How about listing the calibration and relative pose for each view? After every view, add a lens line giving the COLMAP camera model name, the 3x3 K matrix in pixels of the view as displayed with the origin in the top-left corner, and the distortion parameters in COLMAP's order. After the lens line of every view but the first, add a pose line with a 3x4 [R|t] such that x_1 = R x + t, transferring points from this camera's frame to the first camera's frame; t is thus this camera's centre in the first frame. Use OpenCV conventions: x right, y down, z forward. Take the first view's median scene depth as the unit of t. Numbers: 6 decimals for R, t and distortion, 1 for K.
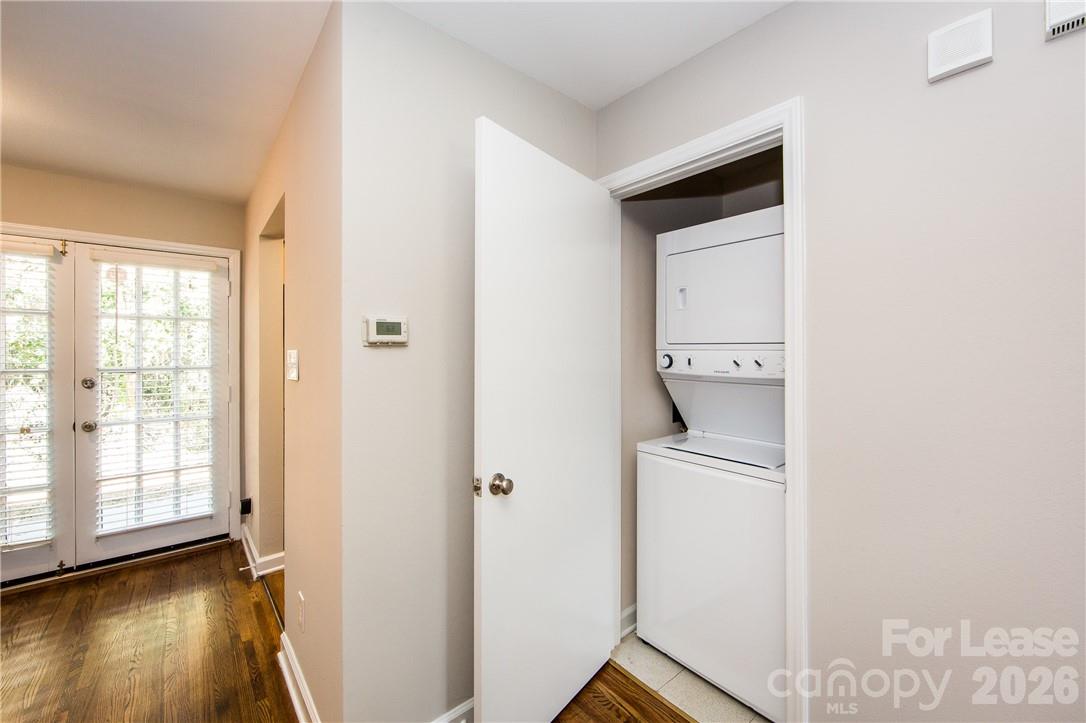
lens RADIAL K [[435.0, 0, 543.0], [0, 435.0, 361.5], [0, 0, 1]] dist [0.002565, 0.000100]
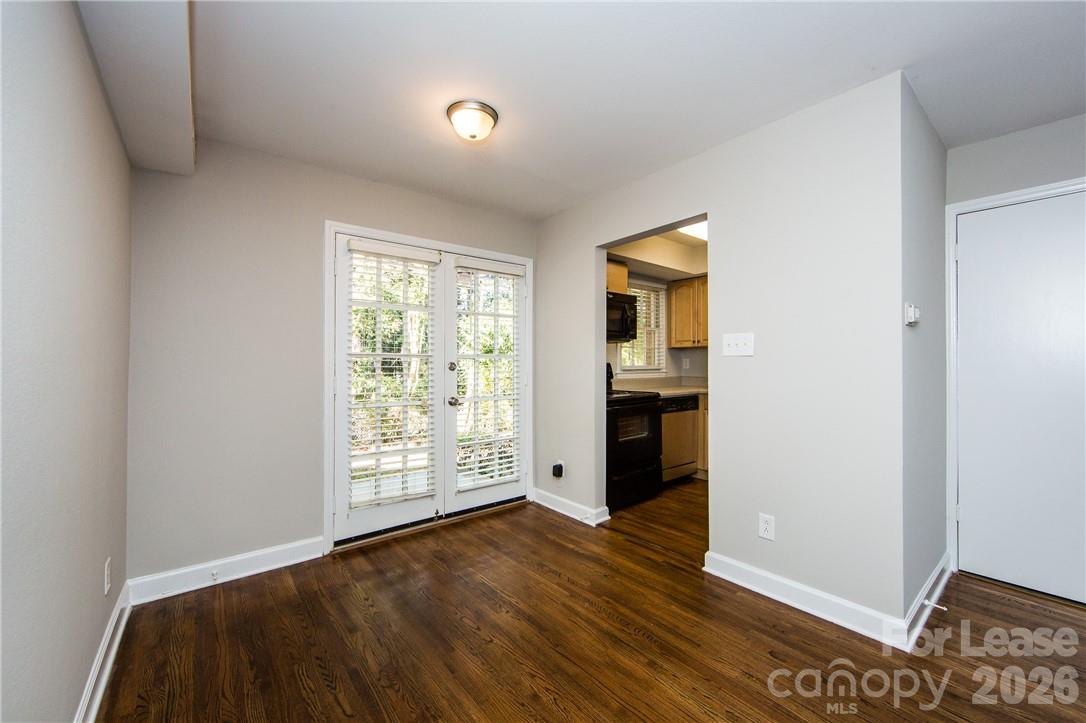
lens RADIAL K [[420.5, 0, 543.0], [0, 420.5, 361.5], [0, 0, 1]] dist [-0.000382, 0.000107]
pose [[0.999925, -0.002488, -0.012013, -0.786269], [0.002324, 0.999904, -0.013691, 0.054112], [0.012046, 0.013662, 0.999834, -0.193042]]
